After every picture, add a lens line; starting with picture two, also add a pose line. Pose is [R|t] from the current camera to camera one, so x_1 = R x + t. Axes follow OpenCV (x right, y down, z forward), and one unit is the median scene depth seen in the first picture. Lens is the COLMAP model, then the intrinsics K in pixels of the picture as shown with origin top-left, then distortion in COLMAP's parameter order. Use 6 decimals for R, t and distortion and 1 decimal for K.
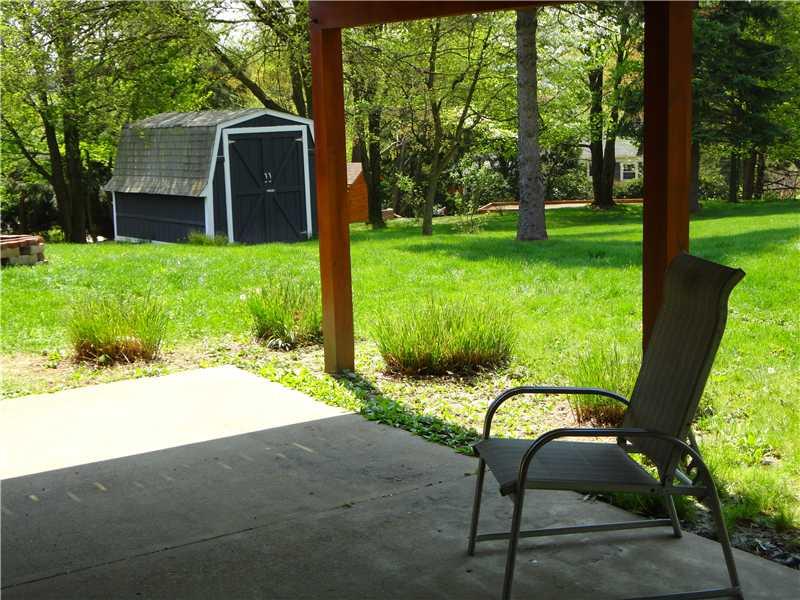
lens RADIAL K [[1220.5, 0, 400.0], [0, 1220.5, 300.0], [0, 0, 1]] dist [-0.037499, -0.000861]
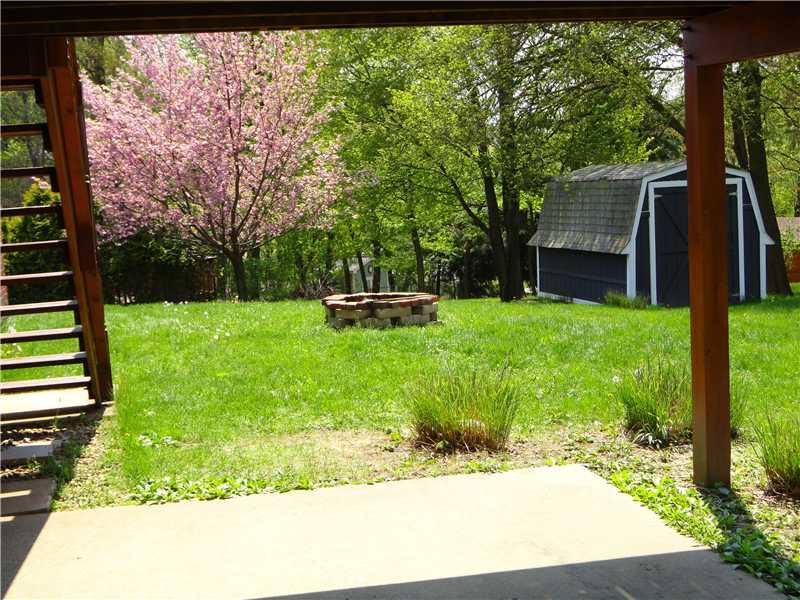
lens RADIAL K [[1220.5, 0, 400.0], [0, 1220.5, 300.0], [0, 0, 1]] dist [-0.037499, -0.000861]
pose [[0.931469, 0.031722, -0.362434, 0.028197], [-0.046620, 0.998386, -0.032431, -0.016541], [0.360820, 0.047105, 0.931445, 0.097102]]
